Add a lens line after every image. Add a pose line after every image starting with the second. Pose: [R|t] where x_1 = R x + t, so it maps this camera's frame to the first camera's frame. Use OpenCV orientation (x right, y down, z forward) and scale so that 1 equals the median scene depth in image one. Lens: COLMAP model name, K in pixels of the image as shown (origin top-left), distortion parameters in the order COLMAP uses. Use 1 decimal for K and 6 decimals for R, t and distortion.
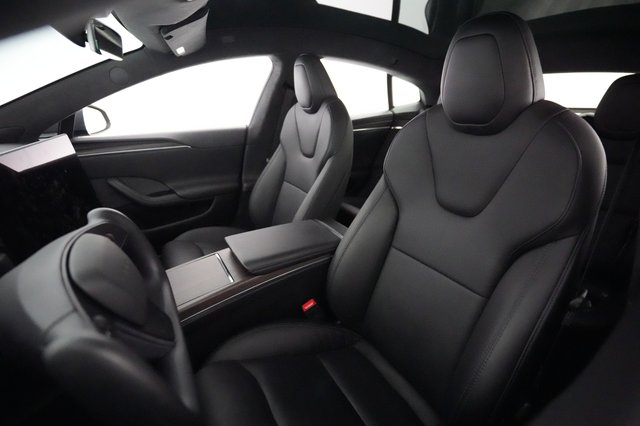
lens RADIAL K [[305.2, 0, 317.3], [0, 305.2, 215.9], [0, 0, 1]] dist [-0.005082, 0.000403]
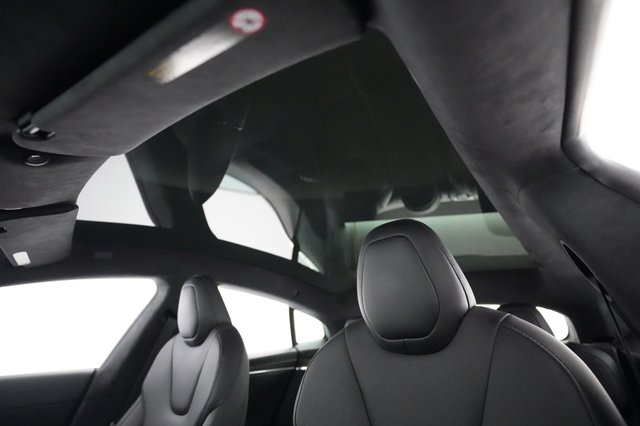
lens RADIAL K [[305.2, 0, 321.2], [0, 305.2, 214.5], [0, 0, 1]] dist [-0.005082, 0.000403]
pose [[0.950041, 0.125858, 0.285626, 0.019337], [0.112282, 0.716030, -0.688980, -0.010302], [-0.291230, 0.686630, 0.666126, 0.154412]]
